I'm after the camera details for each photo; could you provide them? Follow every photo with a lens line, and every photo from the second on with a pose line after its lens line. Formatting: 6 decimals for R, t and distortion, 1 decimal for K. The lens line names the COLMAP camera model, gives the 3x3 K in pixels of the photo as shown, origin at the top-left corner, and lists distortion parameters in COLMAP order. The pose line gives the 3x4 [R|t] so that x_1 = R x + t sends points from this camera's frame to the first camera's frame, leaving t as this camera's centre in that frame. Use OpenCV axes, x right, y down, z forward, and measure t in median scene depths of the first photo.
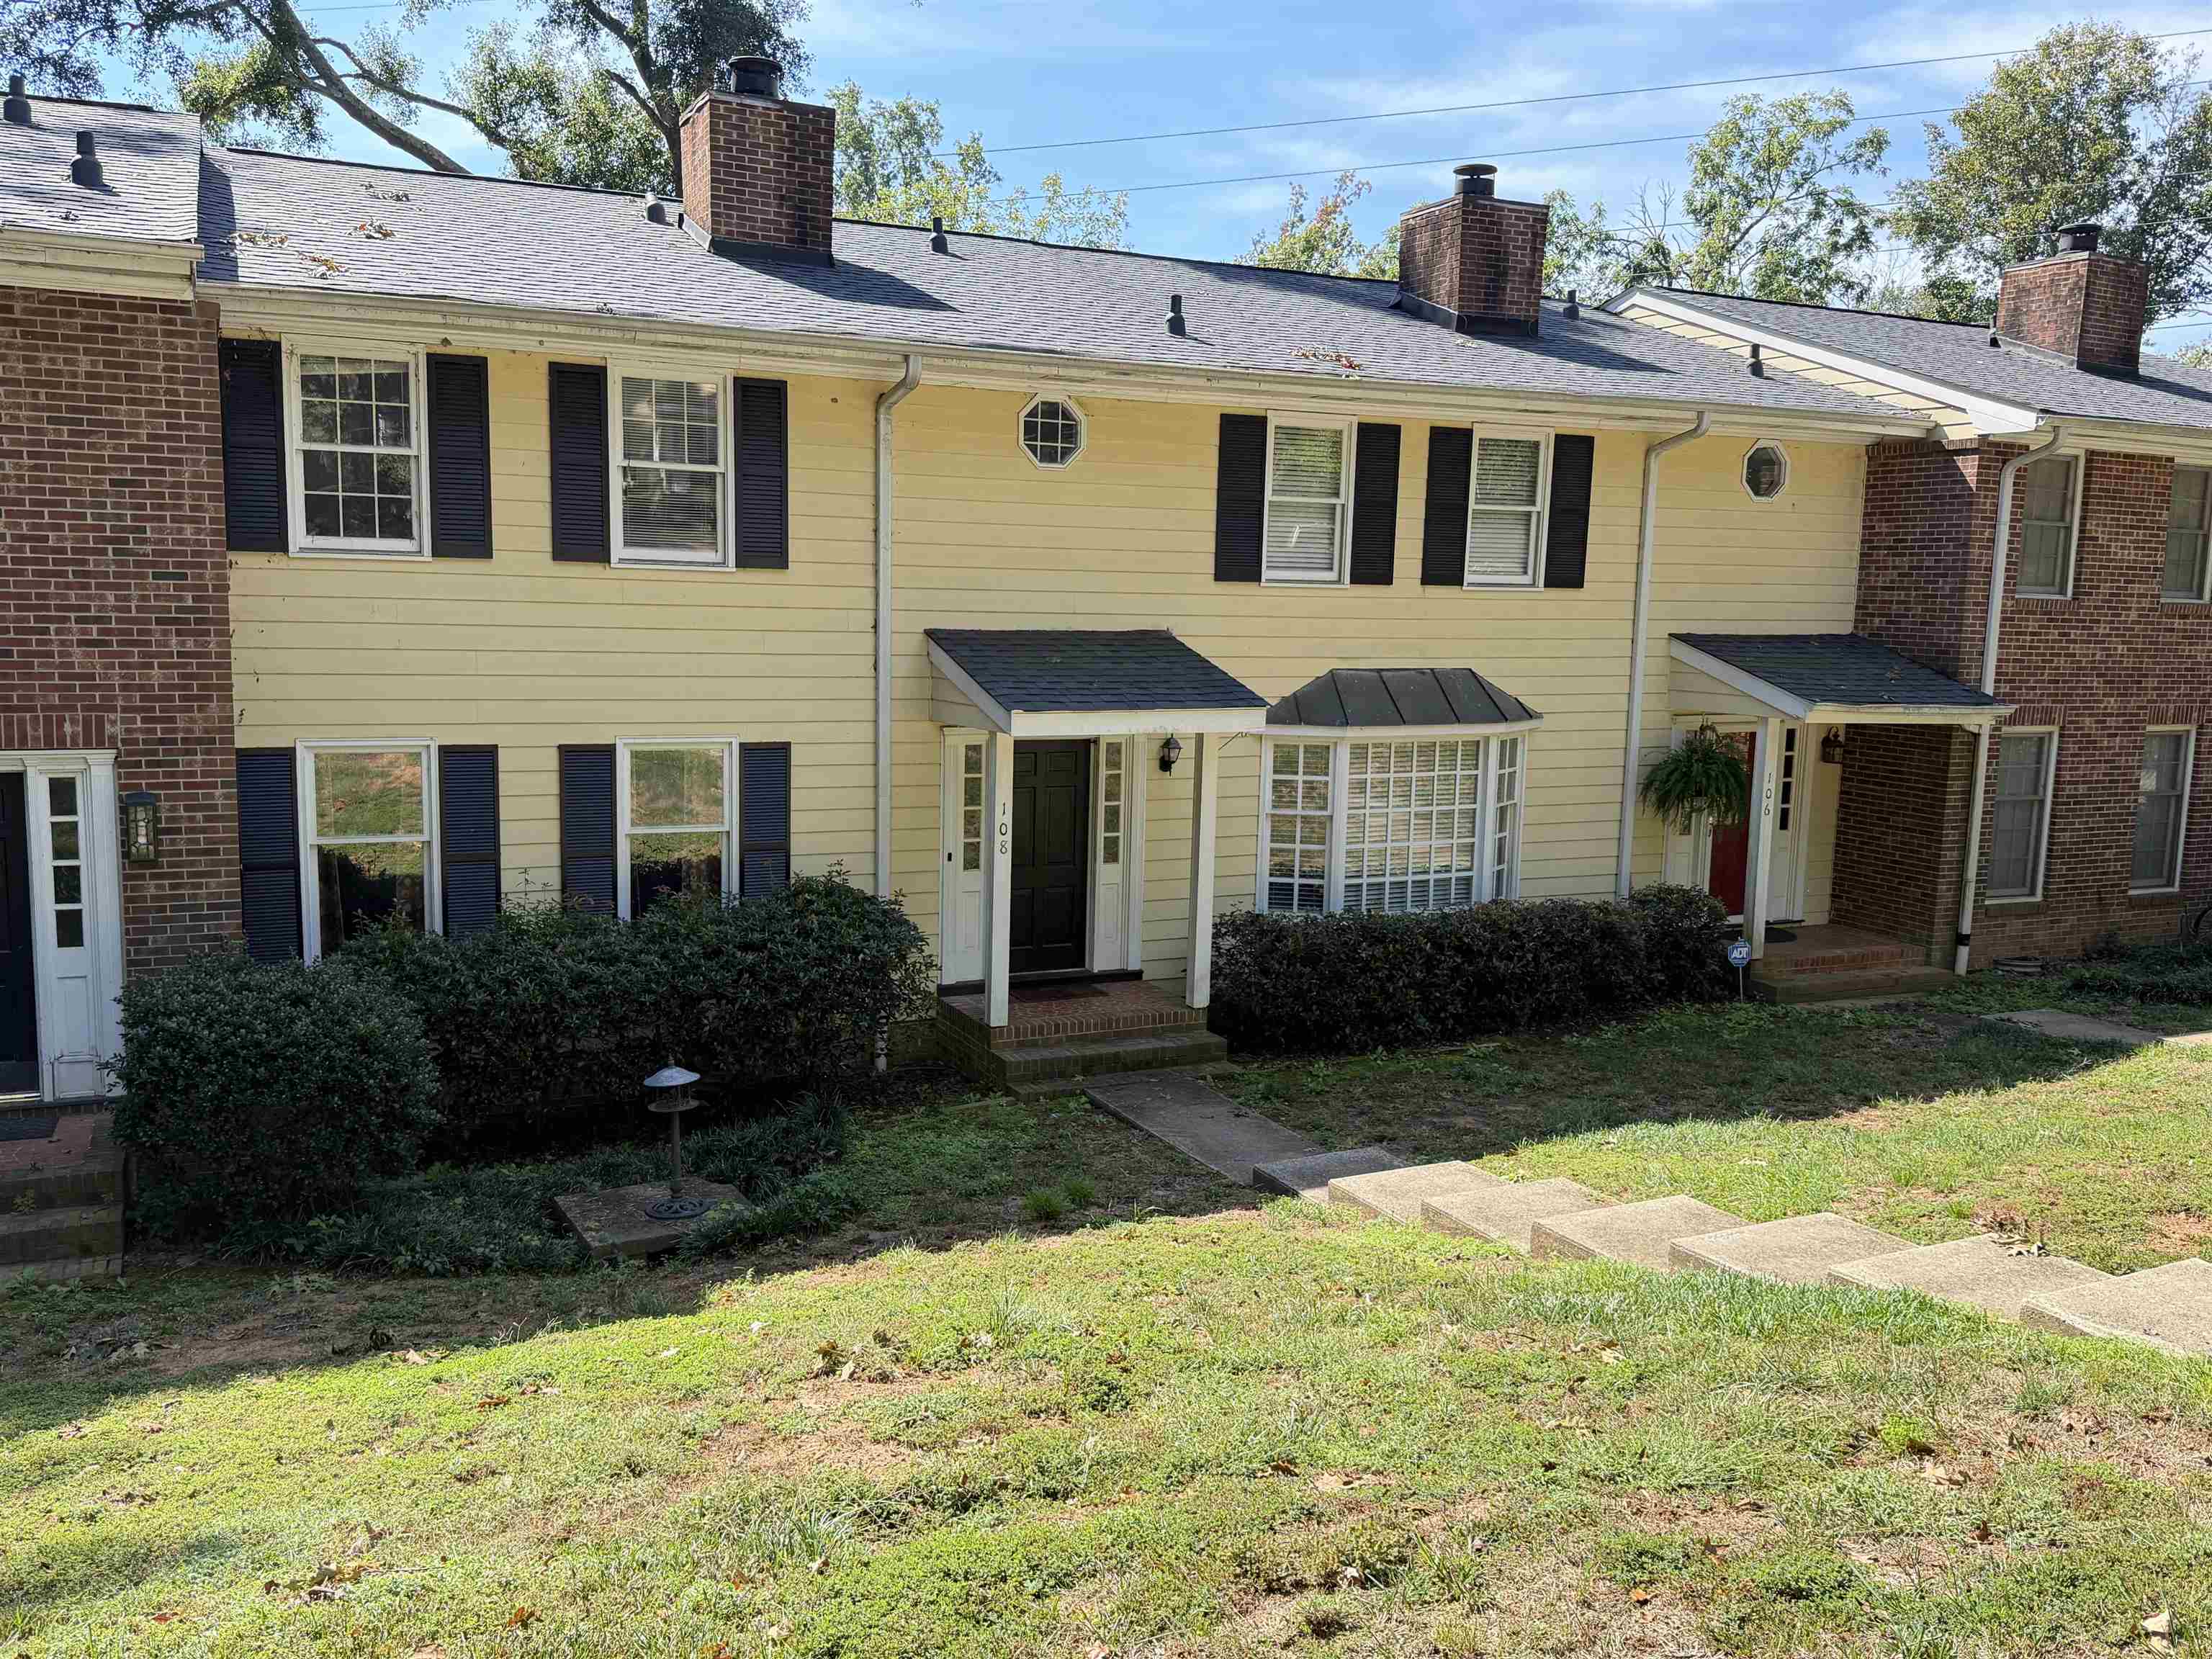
lens RADIAL K [[1798.4, 0, 1106.0], [0, 1798.4, 829.5], [0, 0, 1]] dist [0.141540, -0.243058]
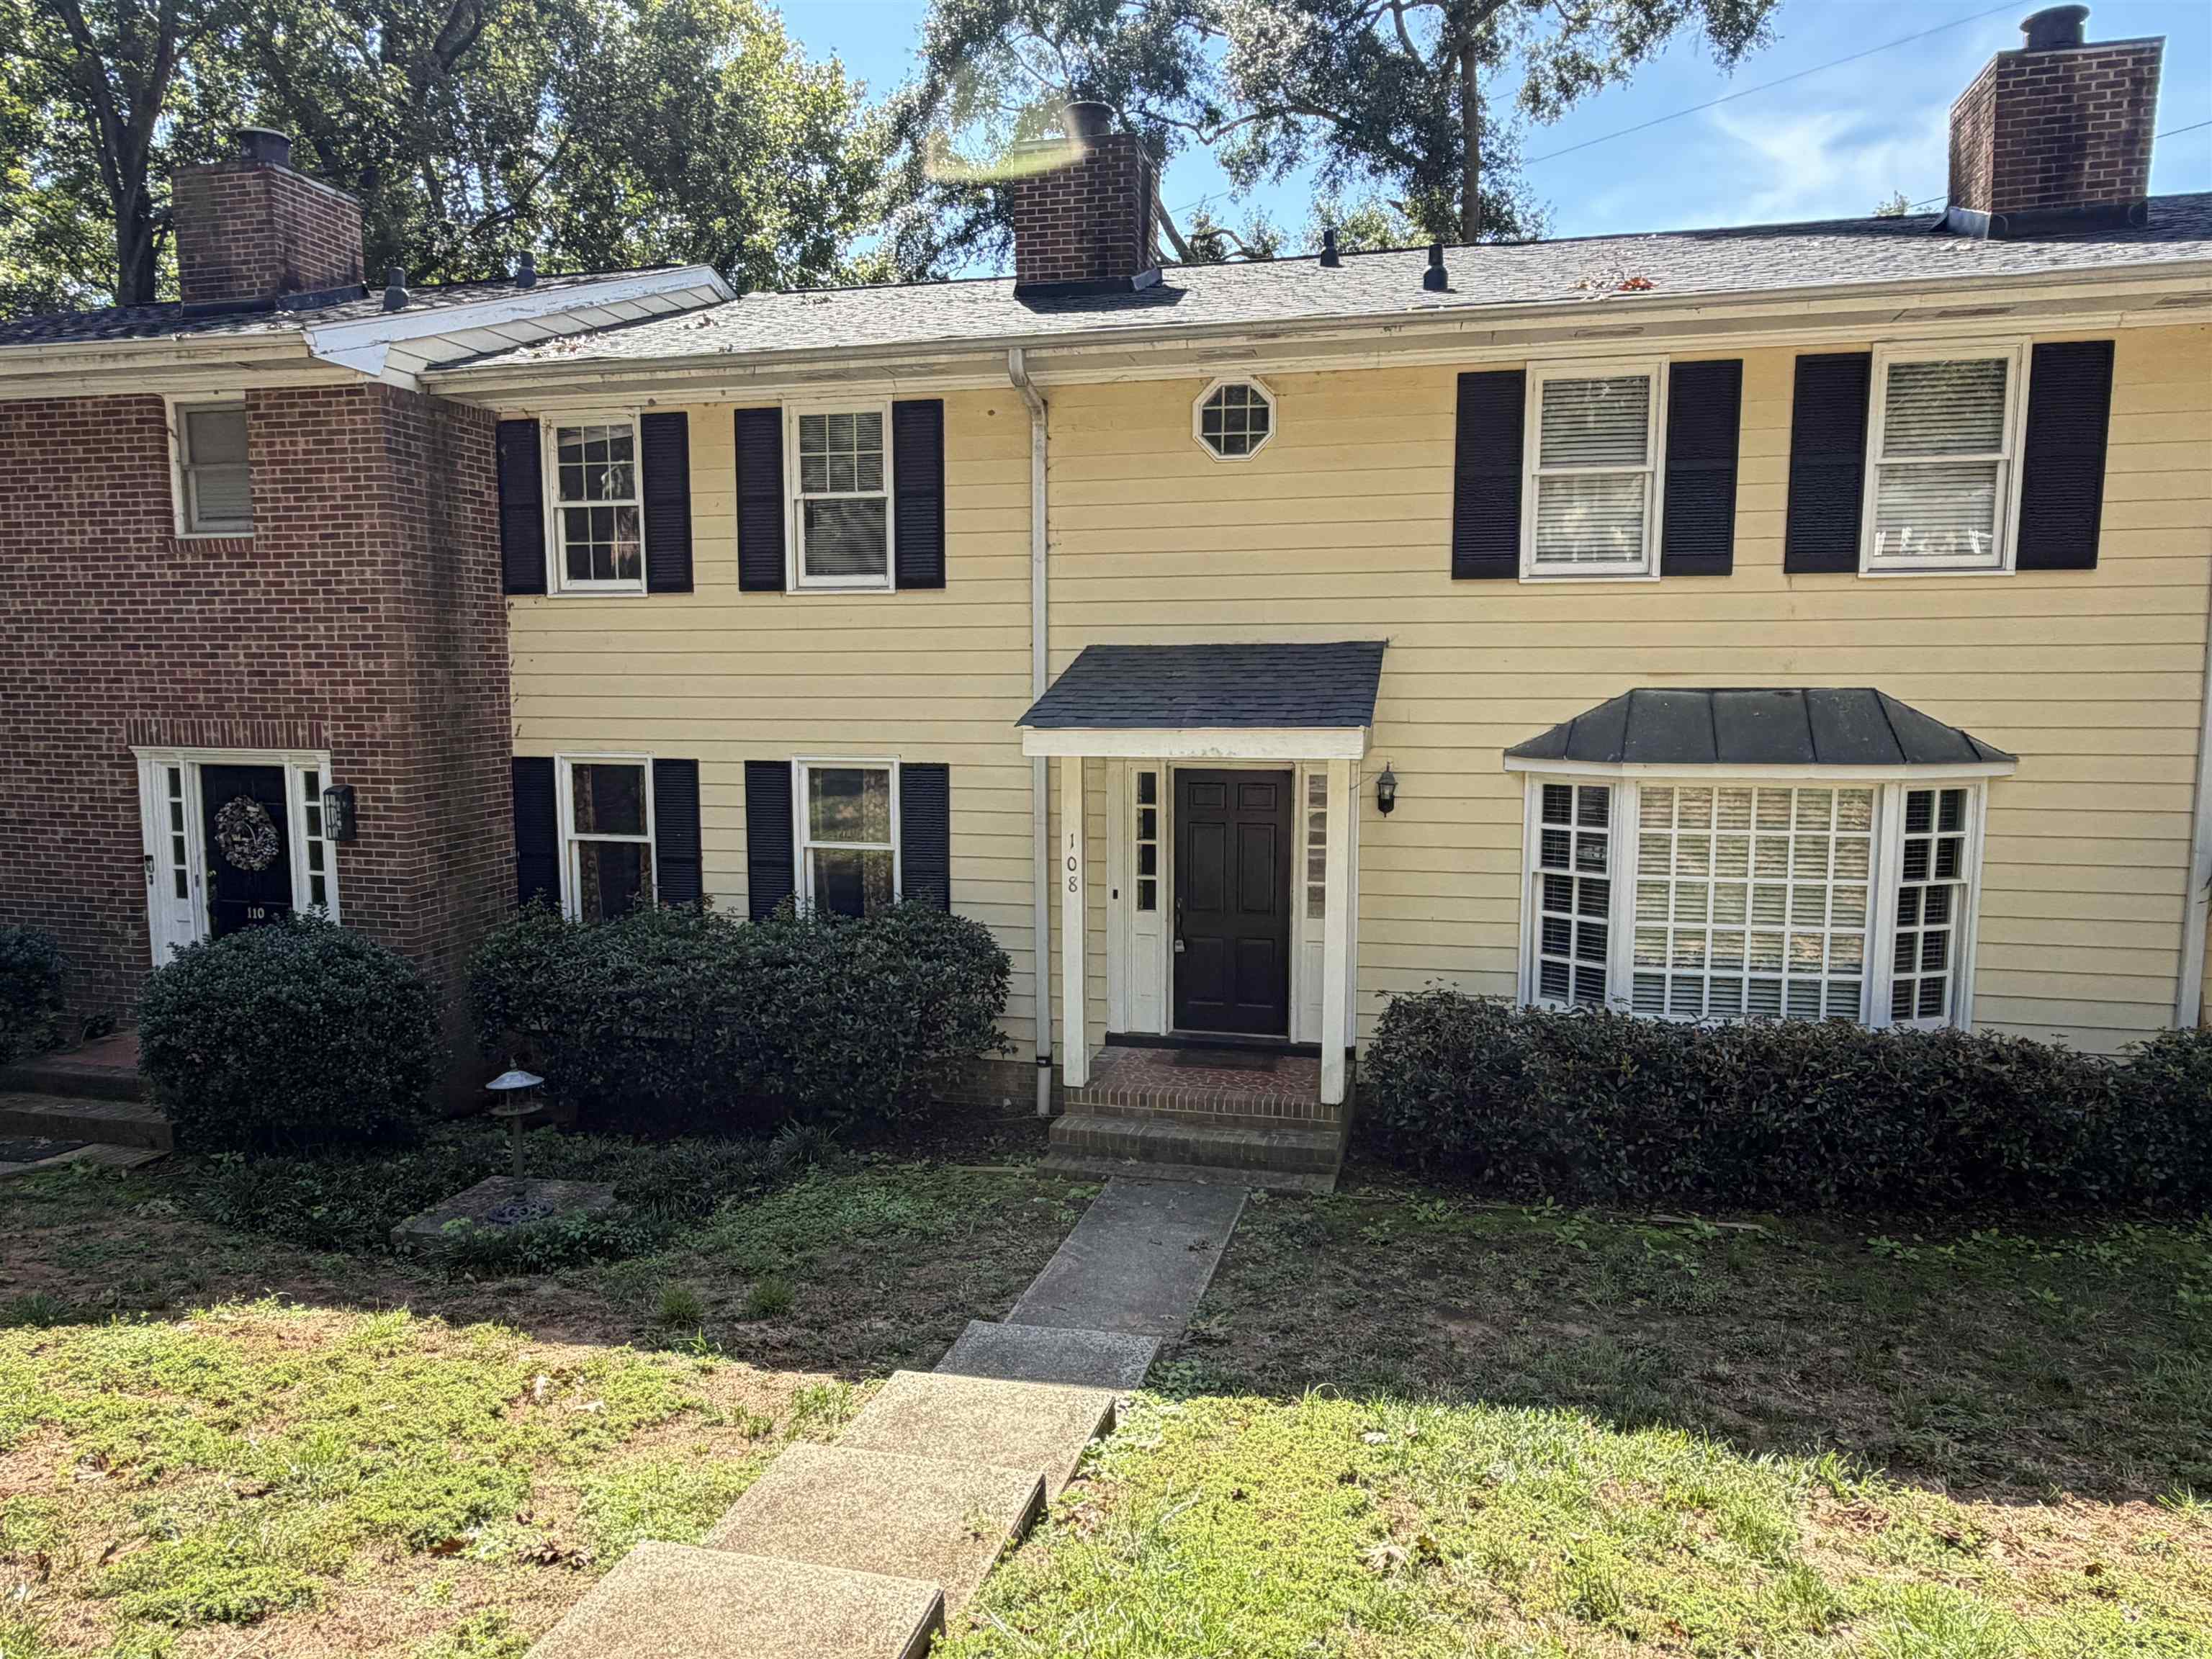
lens RADIAL K [[1447.3, 0, 1106.0], [0, 1447.3, 829.5], [0, 0, 1]] dist [0.004446, -0.001351]
pose [[0.773872, 0.044792, -0.631756, 0.407722], [-0.063979, 0.997922, -0.007619, -0.012793], [0.630102, 0.046316, 0.775130, 0.463927]]
